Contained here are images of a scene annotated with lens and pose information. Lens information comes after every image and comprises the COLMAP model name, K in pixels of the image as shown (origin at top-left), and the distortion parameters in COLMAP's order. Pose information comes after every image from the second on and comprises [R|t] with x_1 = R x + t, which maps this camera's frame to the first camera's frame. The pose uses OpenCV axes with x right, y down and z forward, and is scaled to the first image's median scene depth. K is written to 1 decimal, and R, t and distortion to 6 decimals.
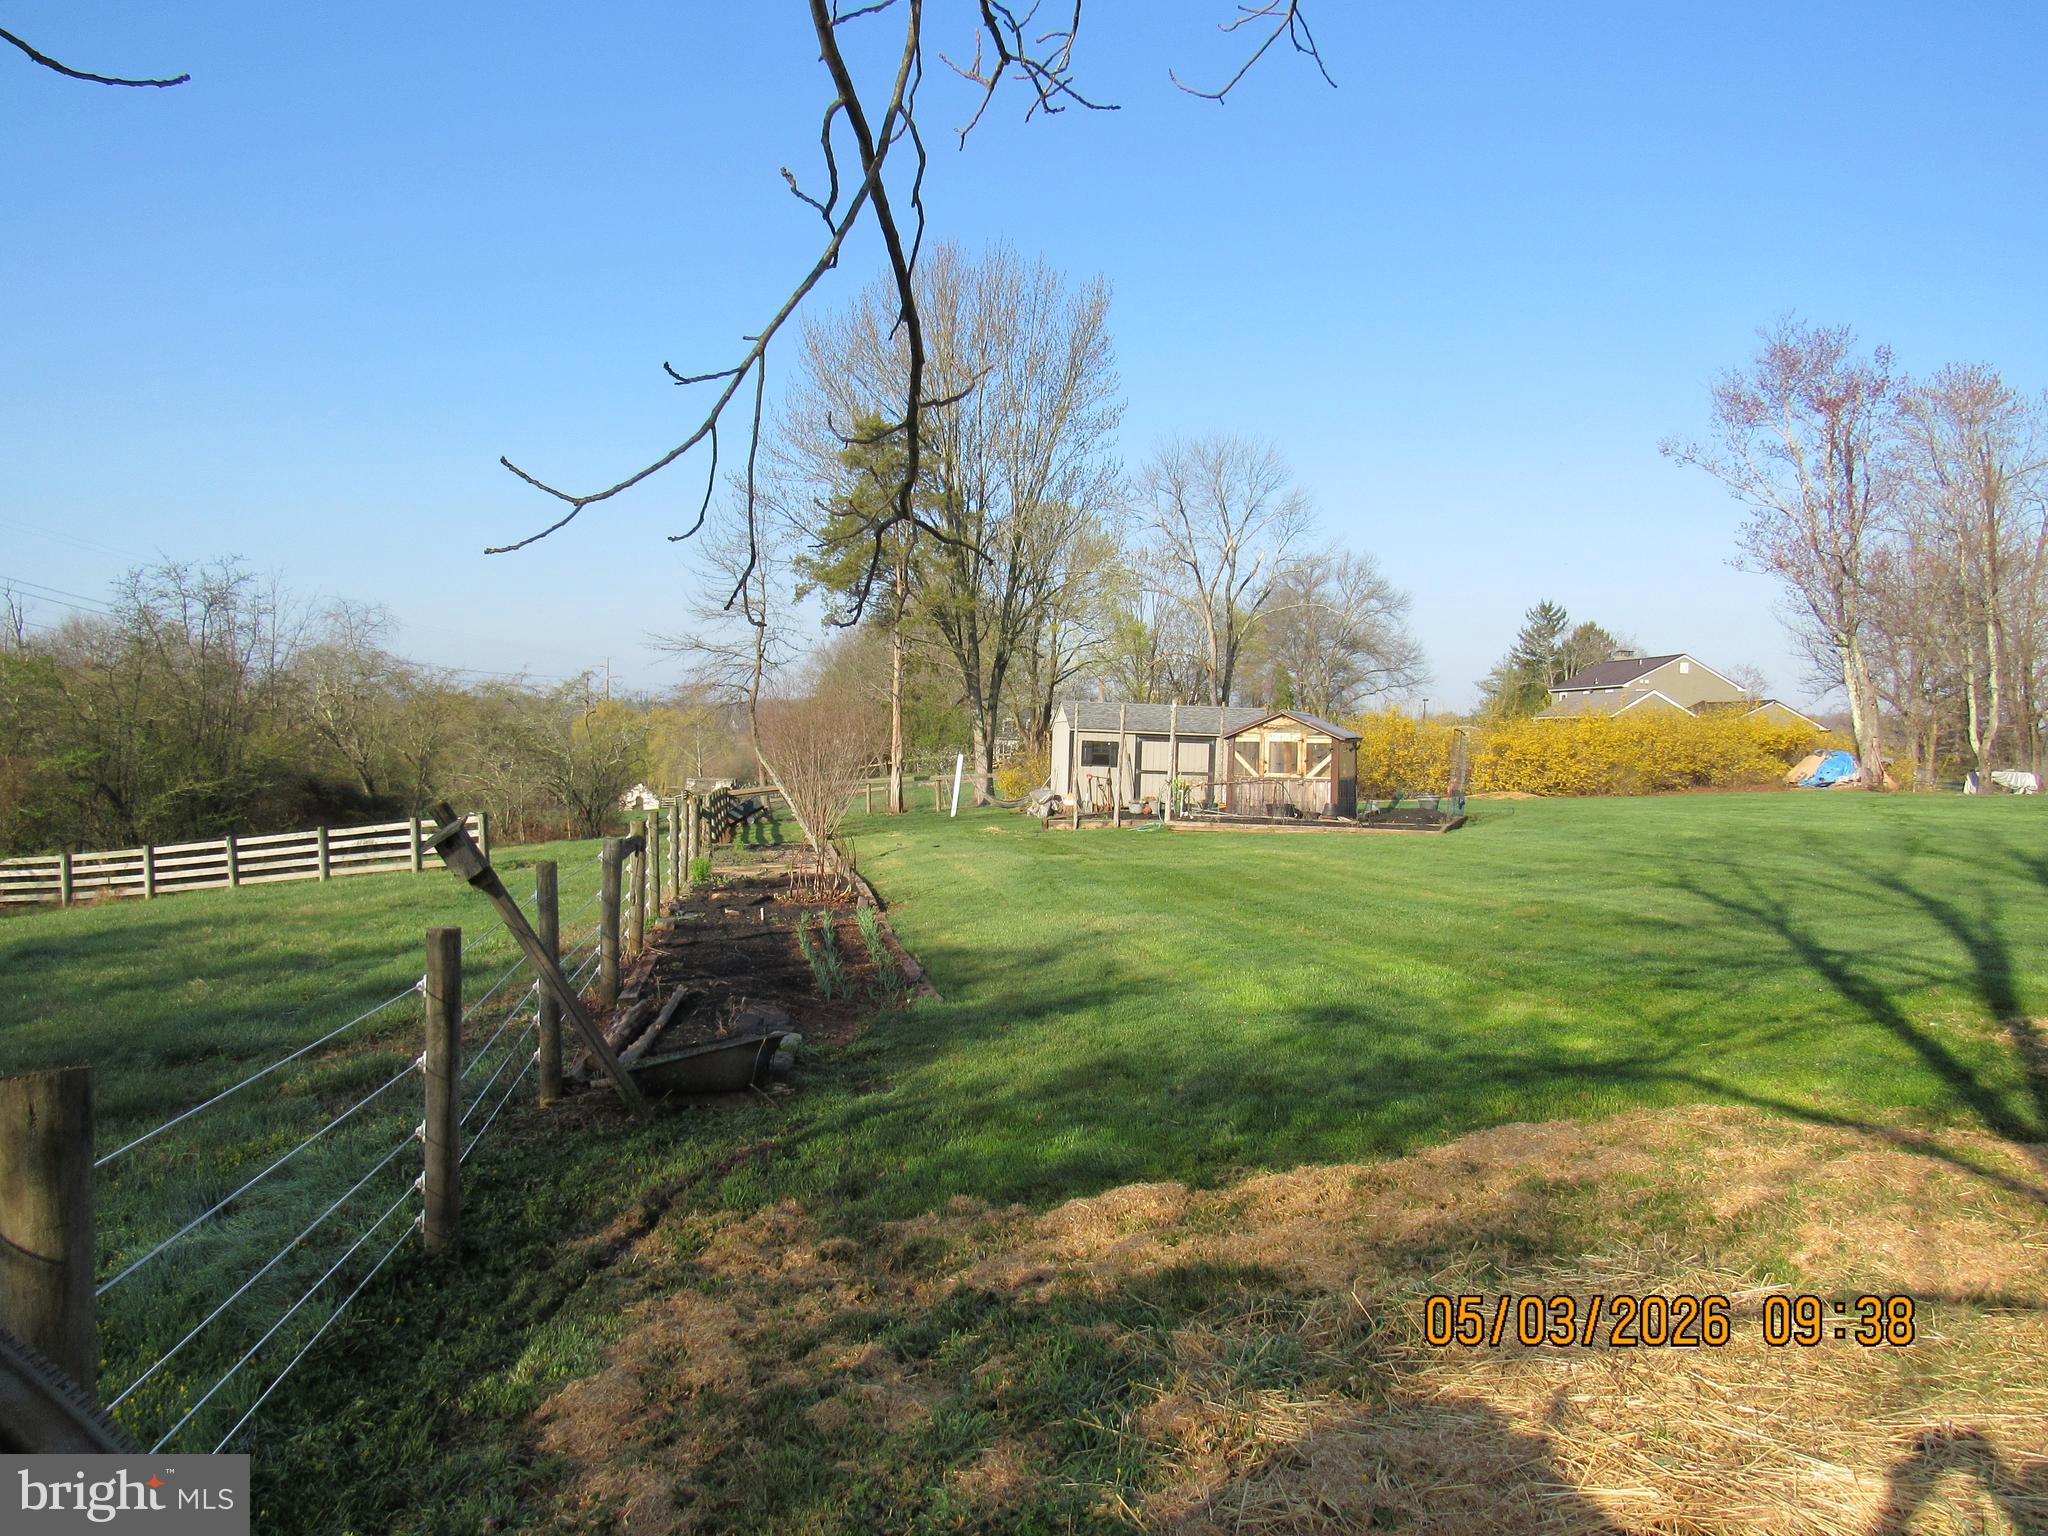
lens RADIAL K [[1451.1, 0, 1019.4], [0, 1451.1, 770.4], [0, 0, 1]] dist [-0.044103, 0.013796]
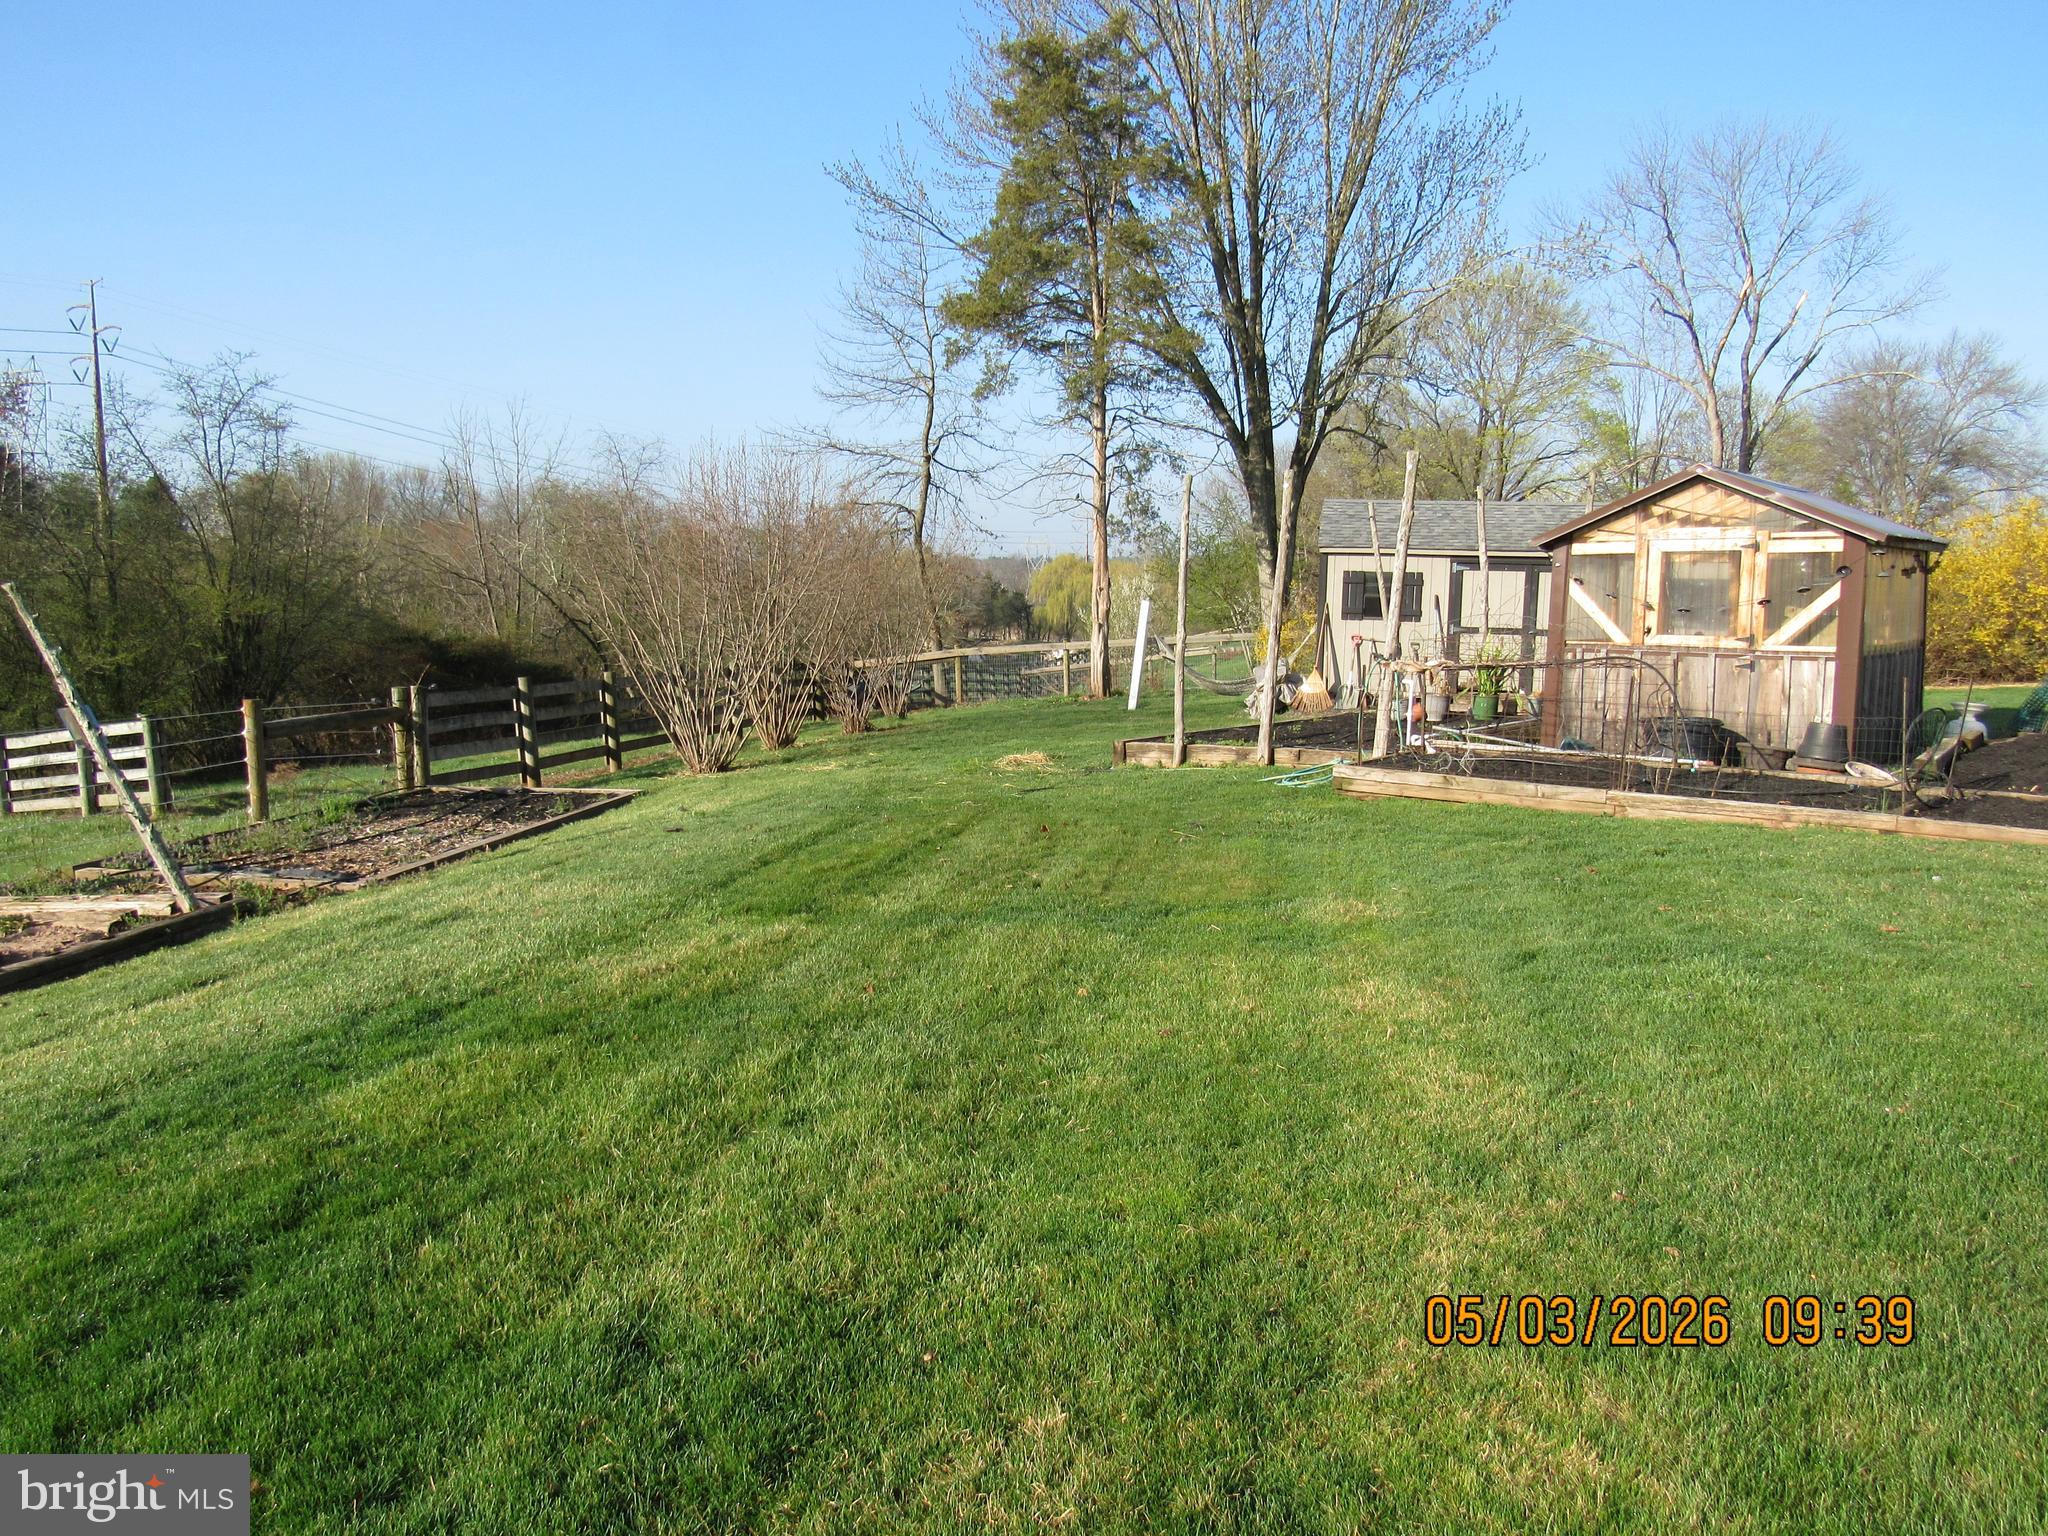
lens RADIAL K [[1451.1, 0, 1009.2], [0, 1451.1, 774.0], [0, 0, 1]] dist [-0.044103, 0.013796]
pose [[0.937579, 0.026862, -0.346734, 0.022081], [0.008422, 0.994966, 0.099855, -0.000166], [0.347671, -0.096542, 0.932633, 0.089581]]
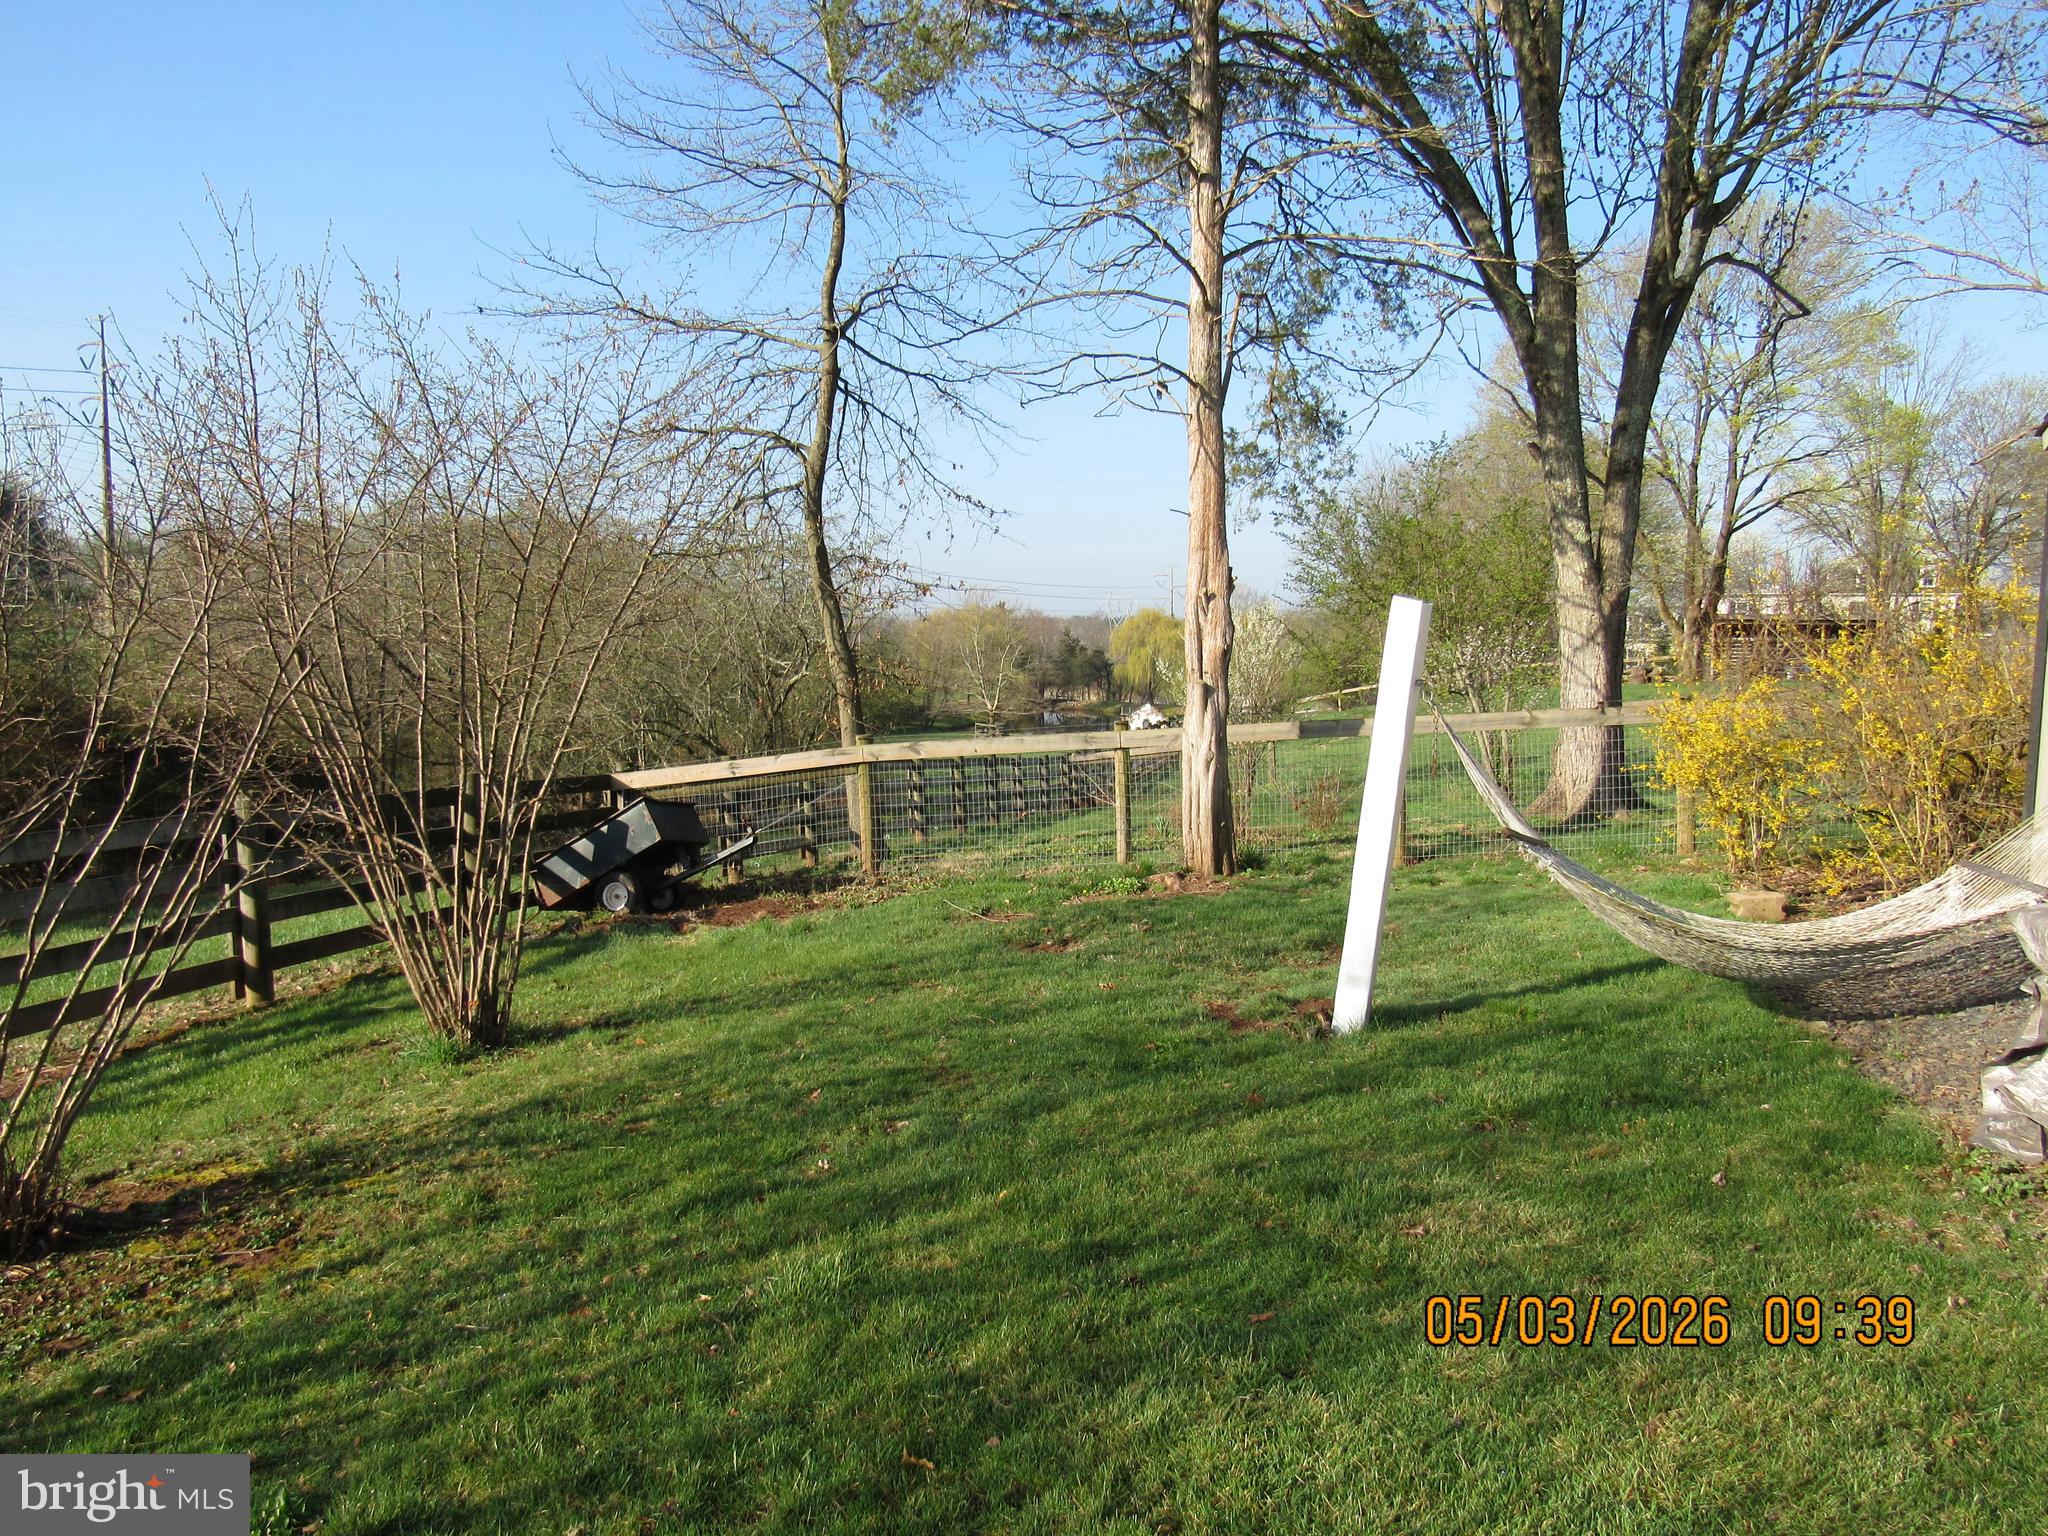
lens RADIAL K [[1451.1, 0, 1021.5], [0, 1451.1, 761.4], [0, 0, 1]] dist [-0.044103, 0.013796]
pose [[0.919269, 0.012340, -0.393438, -0.003941], [0.008149, 0.998698, 0.050364, -0.000555], [0.393547, -0.049504, 0.917971, 0.172612]]
